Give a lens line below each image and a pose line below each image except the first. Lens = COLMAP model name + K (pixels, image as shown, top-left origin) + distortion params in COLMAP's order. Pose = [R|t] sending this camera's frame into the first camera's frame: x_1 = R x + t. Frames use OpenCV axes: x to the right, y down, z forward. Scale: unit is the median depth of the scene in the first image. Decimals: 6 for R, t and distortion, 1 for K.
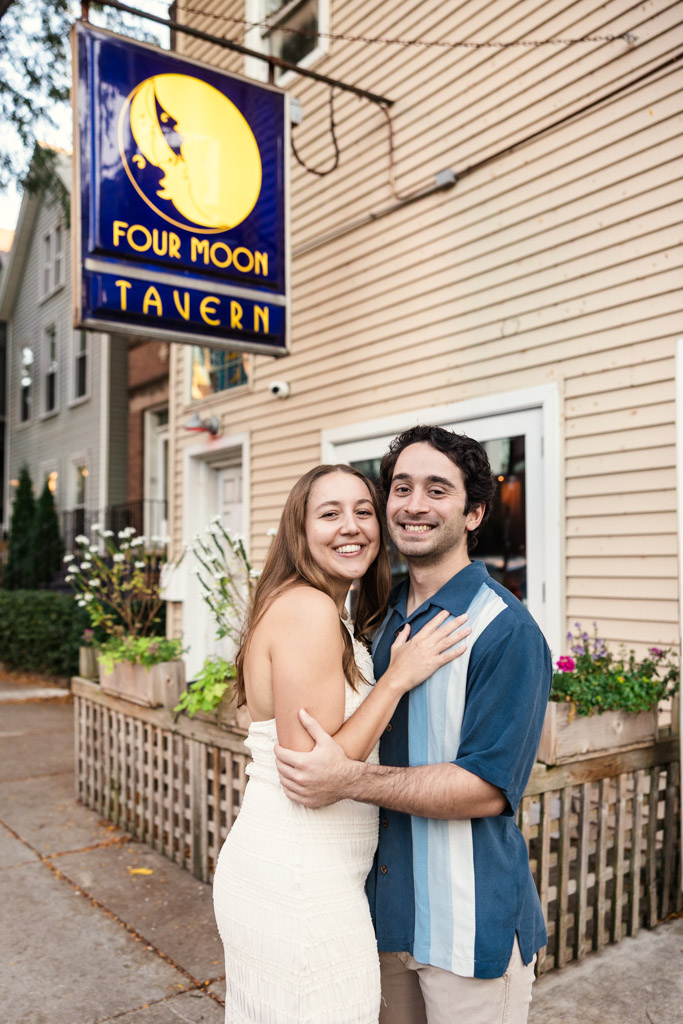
lens RADIAL K [[895.7, 0, 323.0], [0, 895.7, 555.9], [0, 0, 1]] dist [0.003404, -0.004932]
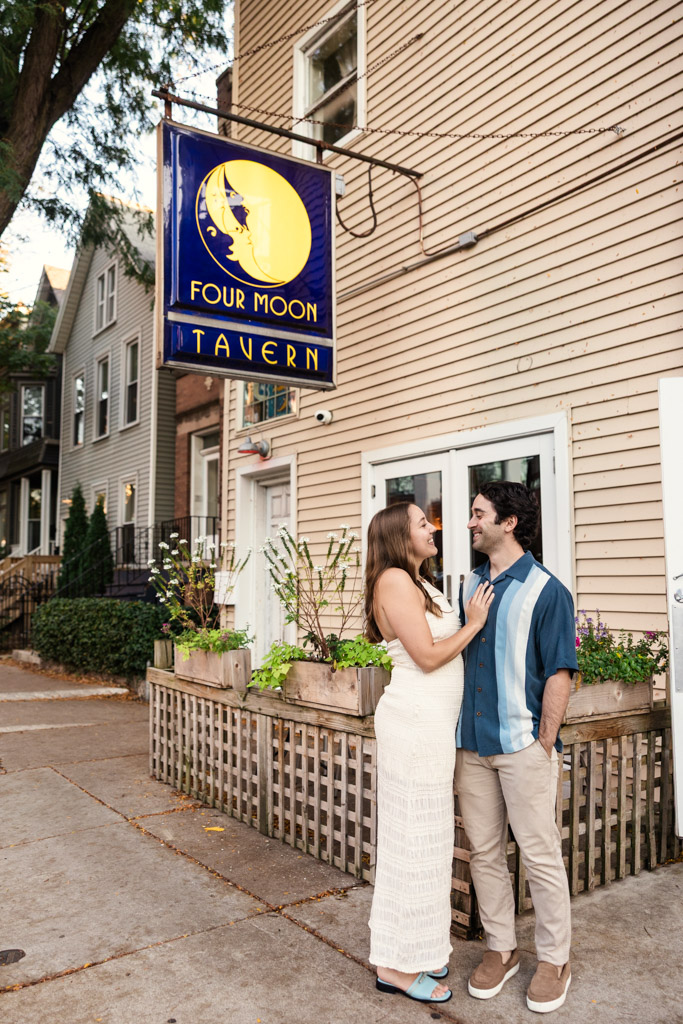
lens RADIAL K [[843.9, 0, 341.5], [0, 843.9, 512.0], [0, 0, 1]] dist [-0.002617, -0.005478]
pose [[0.999881, -0.004436, -0.014758, -0.017699], [0.003430, 0.997712, -0.067516, 0.013479], [0.015023, 0.067458, 0.997609, -0.107398]]
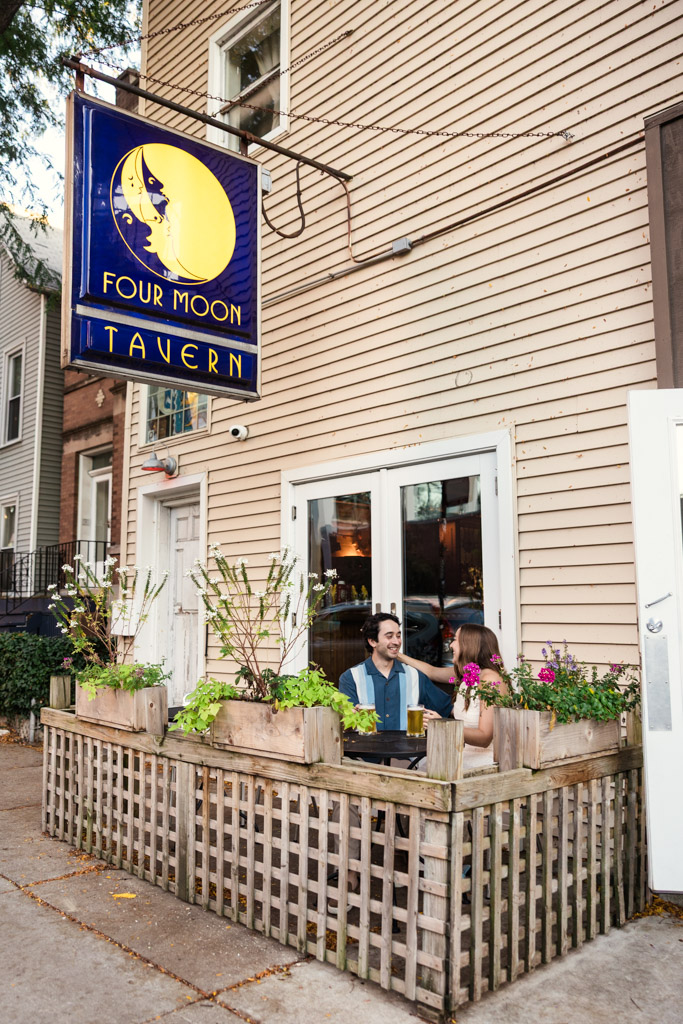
lens RADIAL K [[870.8, 0, 342.9], [0, 870.8, 516.8], [0, 0, 1]] dist [0.000257, -0.003363]
pose [[0.994241, 0.009973, 0.106706, -0.060162], [0.000052, 0.995616, -0.093530, 0.016587], [-0.107171, 0.092997, 0.989882, -0.033830]]
